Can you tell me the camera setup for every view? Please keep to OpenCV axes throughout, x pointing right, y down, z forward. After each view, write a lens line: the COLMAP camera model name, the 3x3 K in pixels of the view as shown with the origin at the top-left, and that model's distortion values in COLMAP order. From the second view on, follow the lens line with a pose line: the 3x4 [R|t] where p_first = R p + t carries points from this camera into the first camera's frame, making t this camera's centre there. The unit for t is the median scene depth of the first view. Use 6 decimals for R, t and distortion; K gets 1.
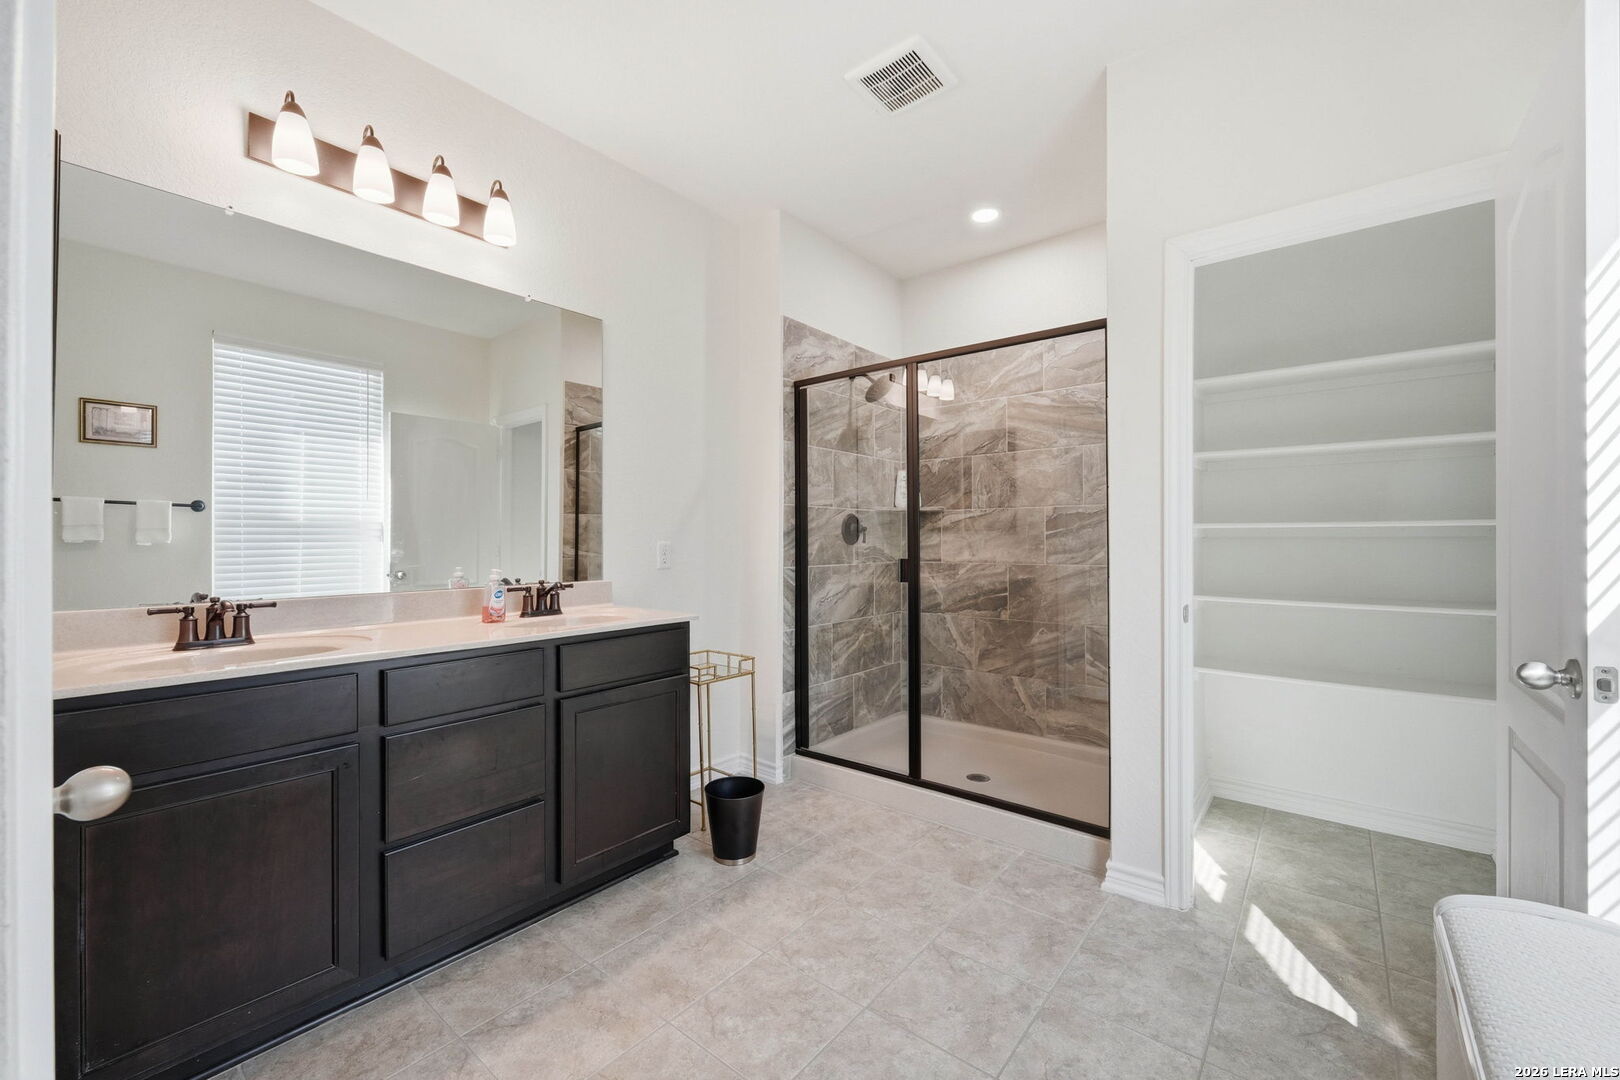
lens RADIAL K [[646.2, 0, 810.1], [0, 646.2, 537.9], [0, 0, 1]] dist [-0.000112, 0.000061]
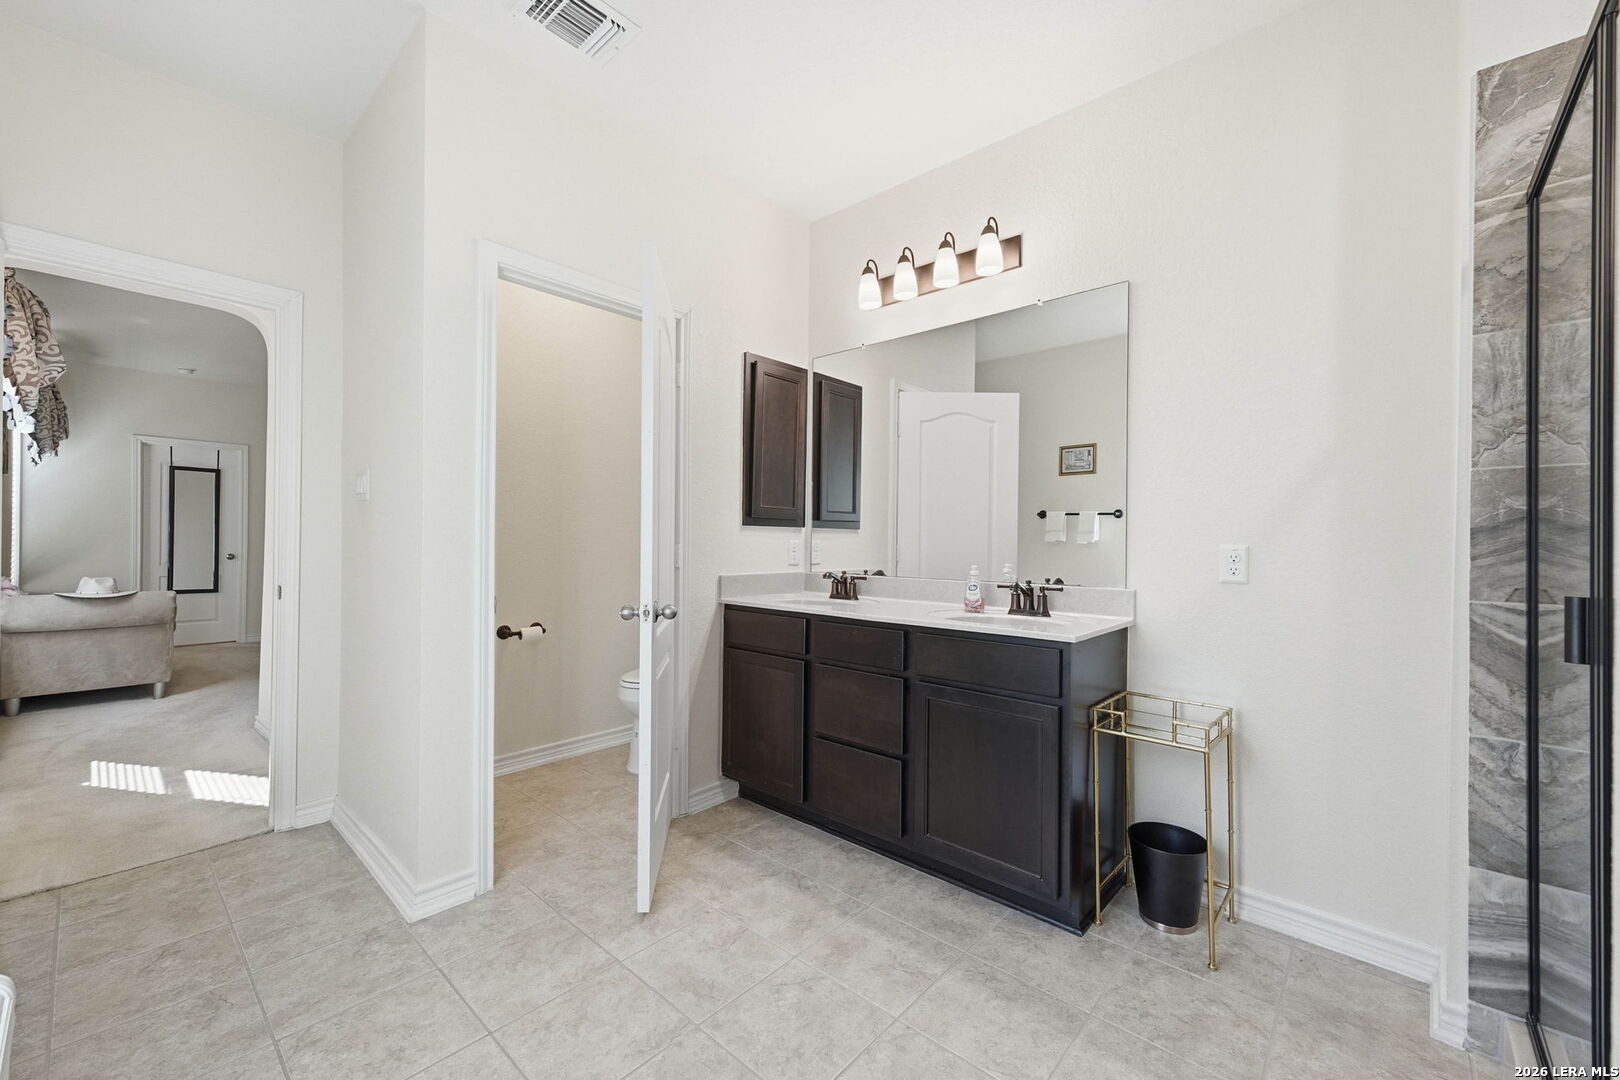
lens RADIAL K [[646.2, 0, 810.1], [0, 646.2, 537.9], [0, 0, 1]] dist [-0.000112, 0.000061]
pose [[-0.053919, -0.001010, -0.998545, 0.718542], [-0.003073, 0.999995, -0.000846, 0.001442], [0.998541, 0.003023, -0.053922, 0.838137]]
